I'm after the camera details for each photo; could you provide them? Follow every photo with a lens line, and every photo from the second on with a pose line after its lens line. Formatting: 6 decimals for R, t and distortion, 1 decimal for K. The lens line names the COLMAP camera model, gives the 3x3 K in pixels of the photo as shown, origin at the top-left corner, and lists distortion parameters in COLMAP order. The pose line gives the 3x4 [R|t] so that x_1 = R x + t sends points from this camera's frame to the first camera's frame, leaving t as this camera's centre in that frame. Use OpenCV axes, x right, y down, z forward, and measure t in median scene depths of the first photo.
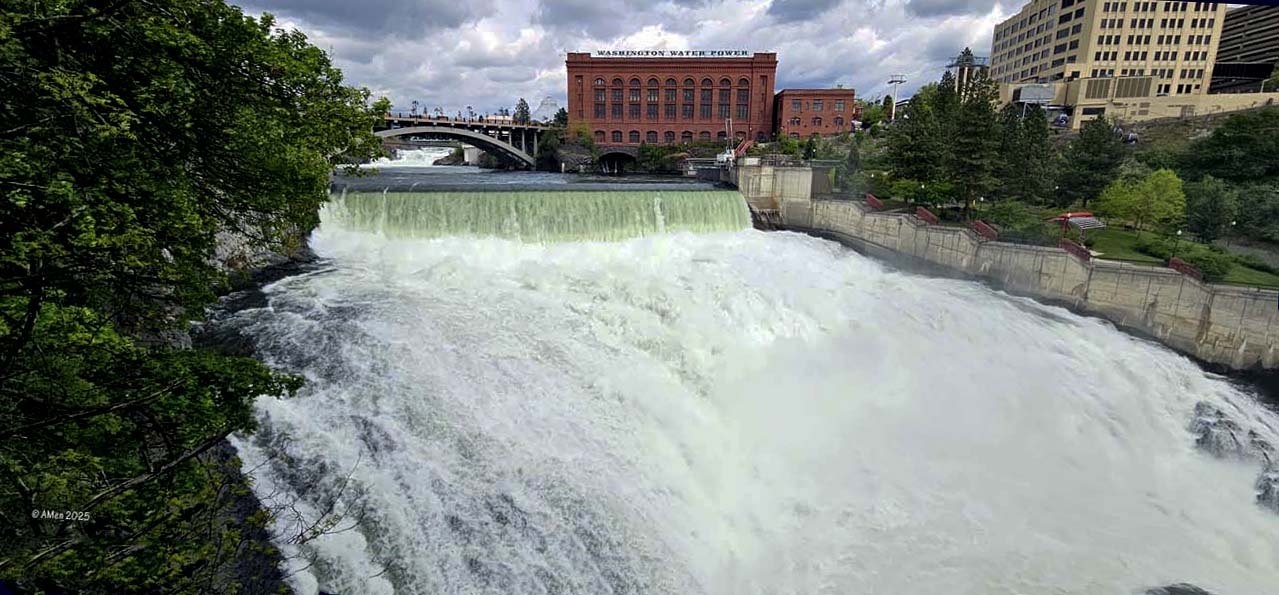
lens RADIAL K [[531.7, 0, 636.4], [0, 531.7, 279.0], [0, 0, 1]] dist [-0.002156, -0.000234]
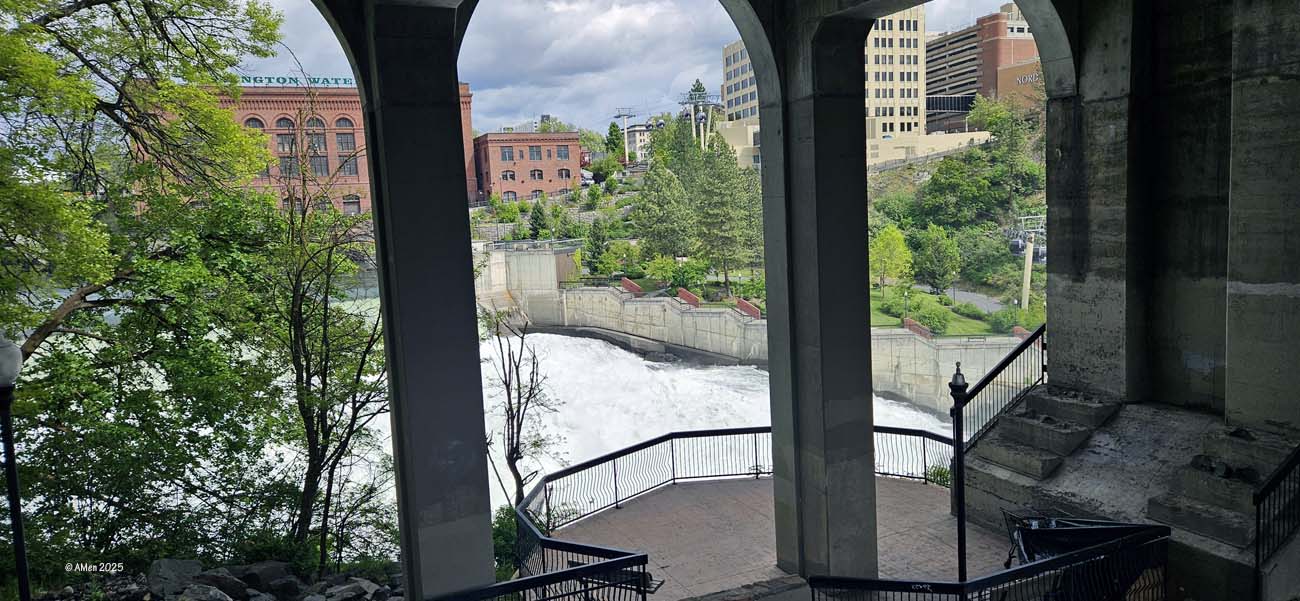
lens RADIAL K [[860.5, 0, 653.5], [0, 860.5, 293.1], [0, 0, 1]] dist [0.100644, -0.089170]
pose [[0.889780, -0.103717, 0.444447, -0.099922], [0.155431, 0.984485, -0.081431, -0.015660], [-0.429106, 0.141536, 0.892096, -0.177611]]
